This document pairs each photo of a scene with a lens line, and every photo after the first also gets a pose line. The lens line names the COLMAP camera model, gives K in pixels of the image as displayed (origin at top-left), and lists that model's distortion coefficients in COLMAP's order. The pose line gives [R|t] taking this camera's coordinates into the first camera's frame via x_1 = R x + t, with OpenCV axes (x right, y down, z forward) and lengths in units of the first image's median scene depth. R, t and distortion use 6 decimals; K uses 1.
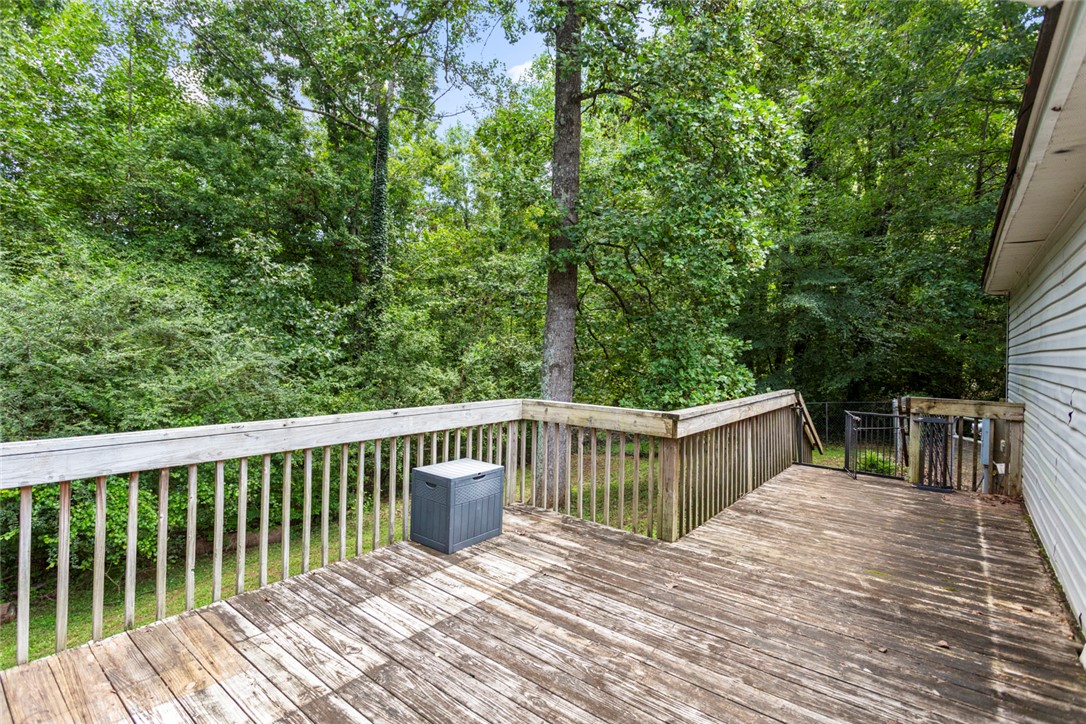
lens RADIAL K [[518.8, 0, 541.5], [0, 518.8, 341.2], [0, 0, 1]] dist [-0.000125, -0.000161]
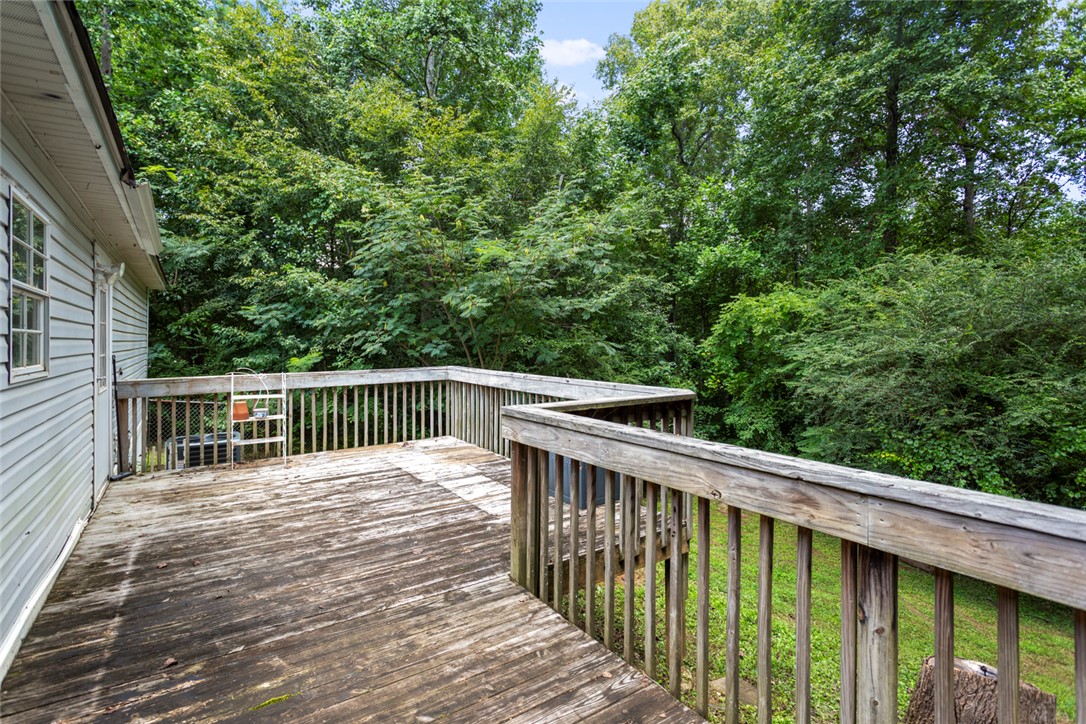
lens RADIAL K [[518.8, 0, 541.5], [0, 518.8, 341.2], [0, 0, 1]] dist [-0.000125, -0.000161]
pose [[-0.286074, -0.014180, -0.958102, 1.261454], [0.013061, 0.999740, -0.018696, 0.072631], [0.958118, -0.017862, -0.285815, 1.640447]]
